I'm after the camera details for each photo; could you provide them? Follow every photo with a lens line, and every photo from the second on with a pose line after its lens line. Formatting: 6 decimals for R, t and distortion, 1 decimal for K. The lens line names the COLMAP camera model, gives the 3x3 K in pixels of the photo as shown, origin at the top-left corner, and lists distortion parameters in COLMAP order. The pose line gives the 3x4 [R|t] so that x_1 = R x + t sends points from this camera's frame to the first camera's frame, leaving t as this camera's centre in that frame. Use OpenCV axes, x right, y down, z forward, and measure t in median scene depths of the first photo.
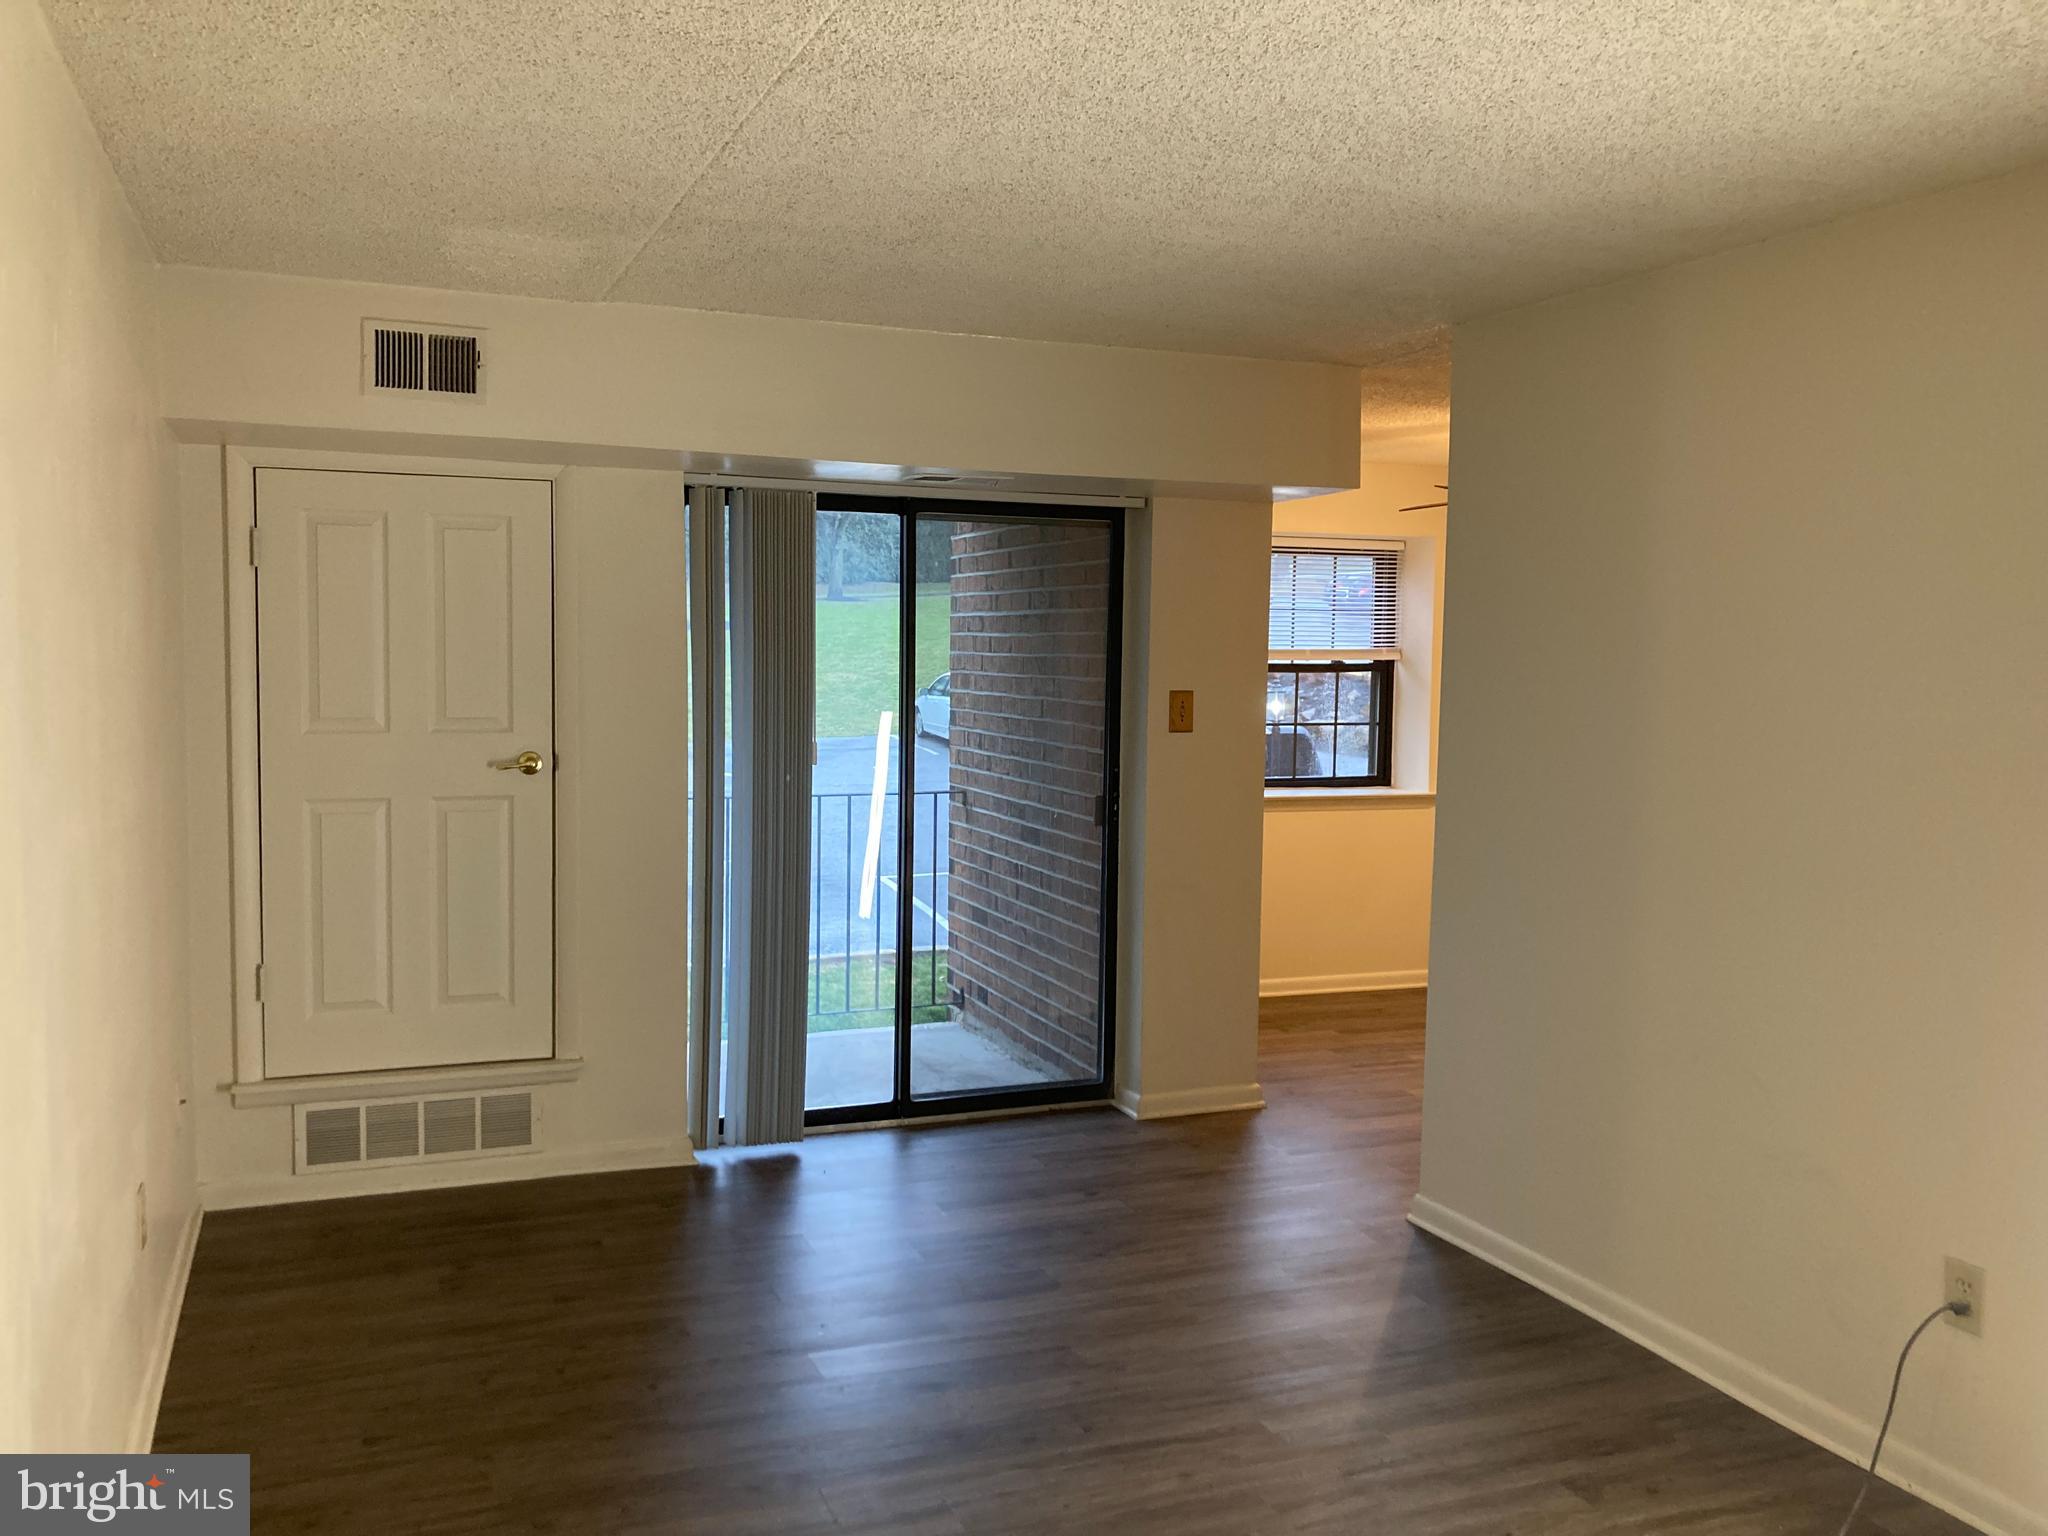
lens RADIAL K [[1662.4, 0, 1024.0], [0, 1662.4, 768.0], [0, 0, 1]] dist [0.194100, -0.464955]
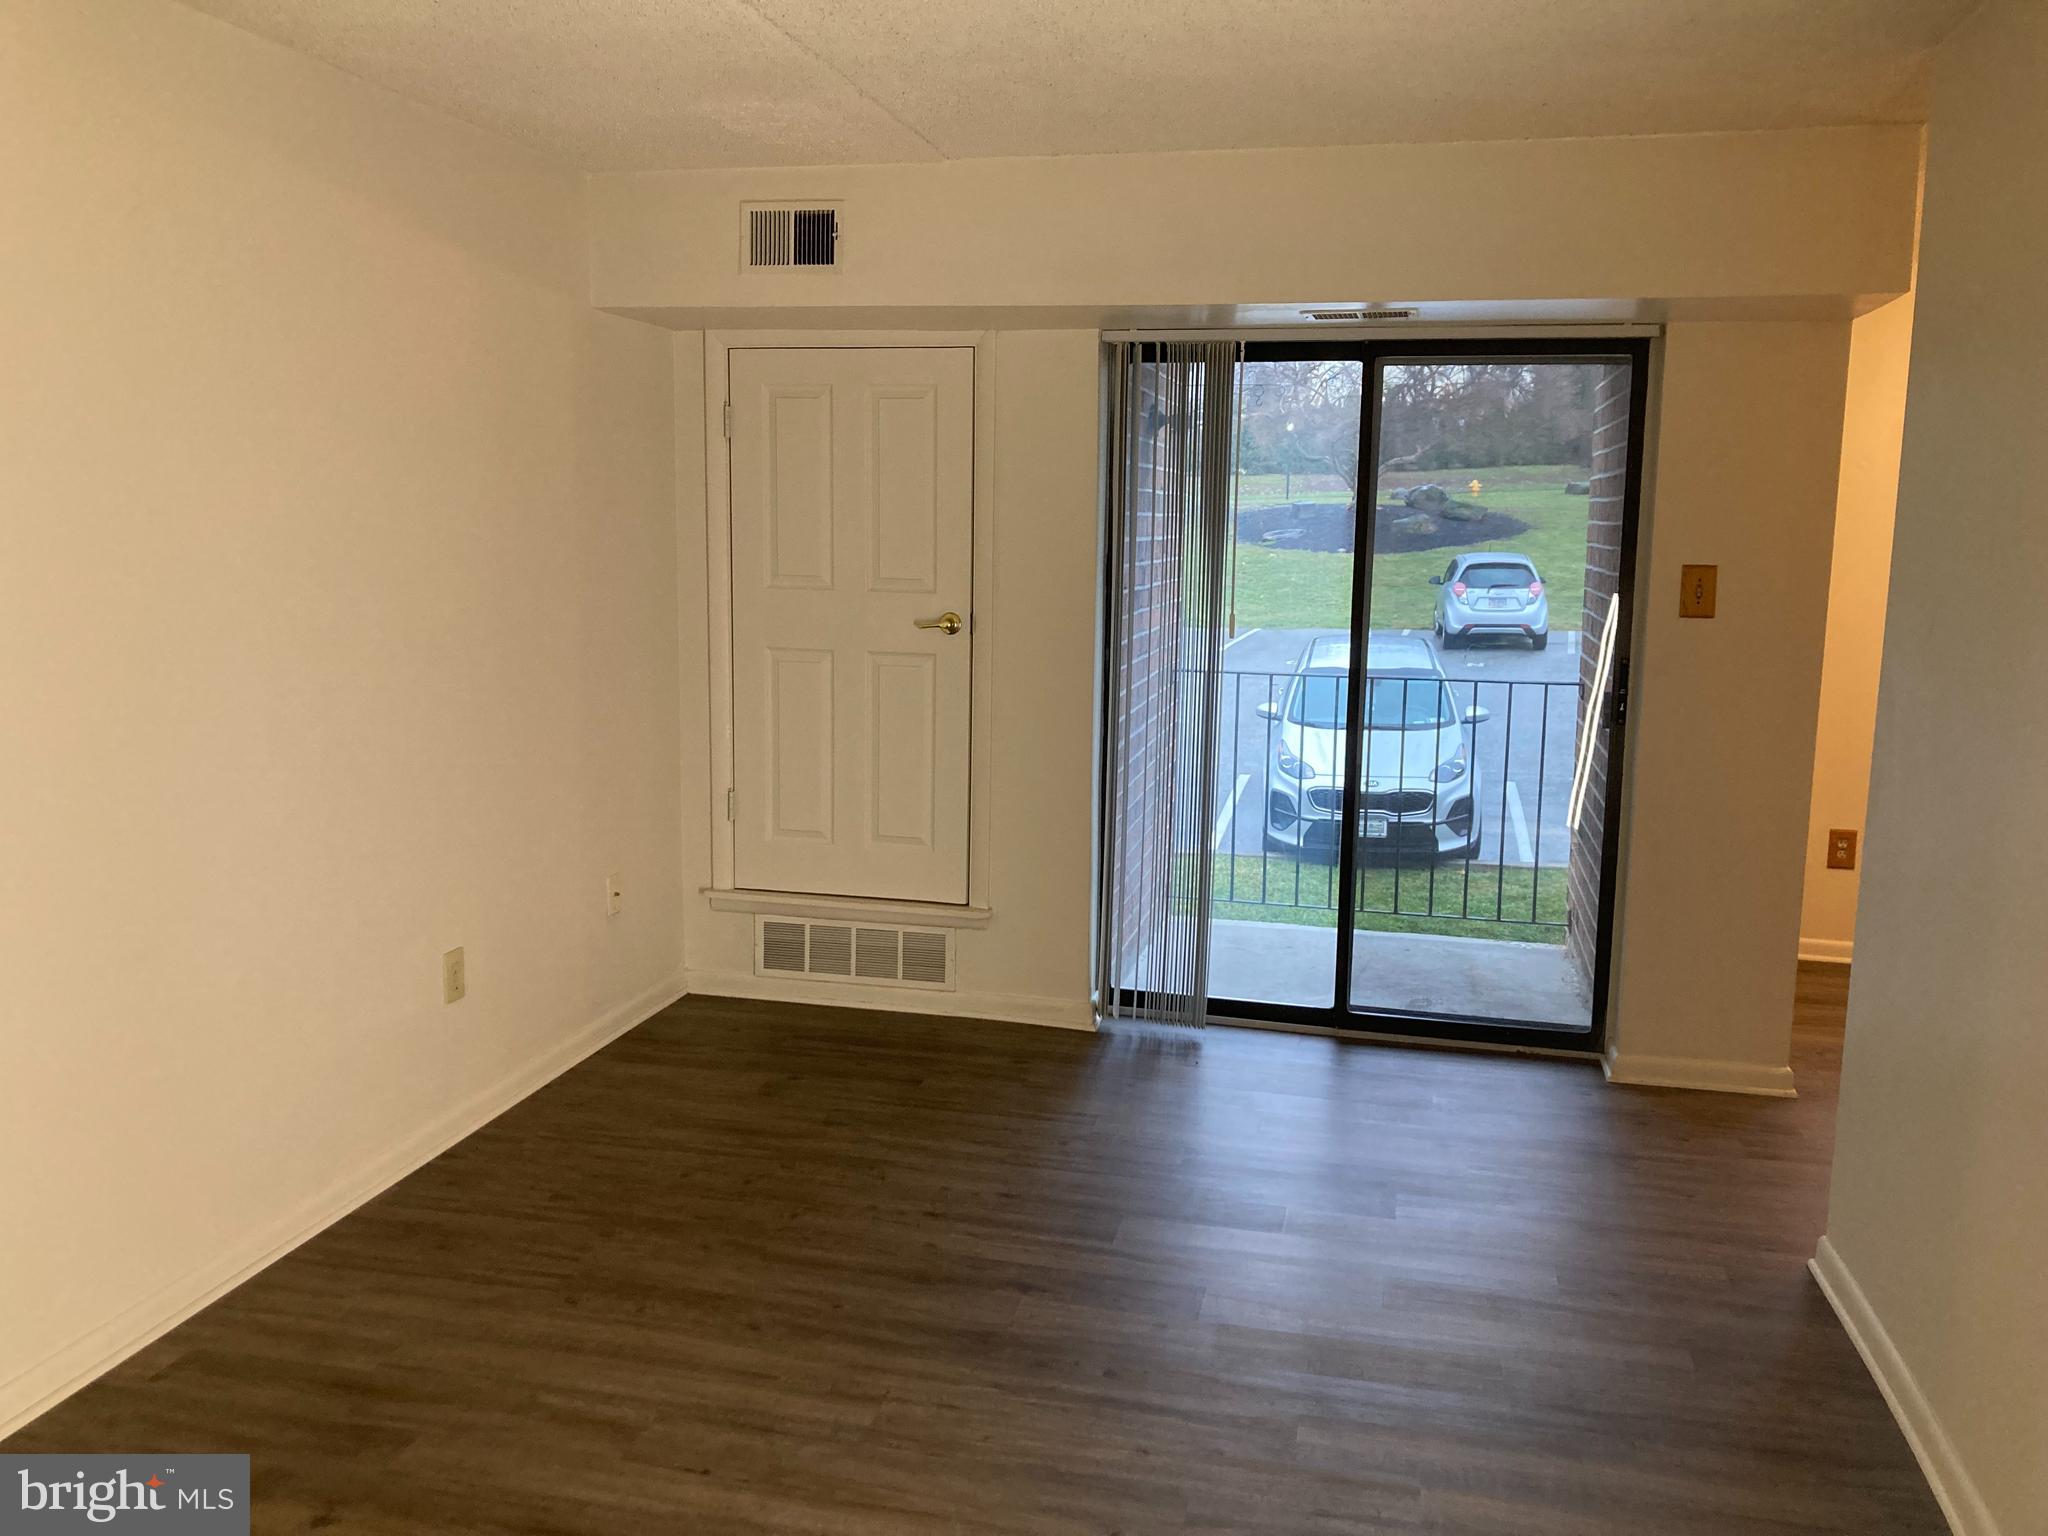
lens RADIAL K [[1668.1, 0, 1026.2], [0, 1668.1, 746.4], [0, 0, 1]] dist [0.072234, -0.004629]
pose [[0.823554, 0.078502, -0.561779, 0.330700], [-0.047680, 0.996453, 0.069345, -0.000824], [0.565230, -0.030324, 0.824376, 0.170548]]
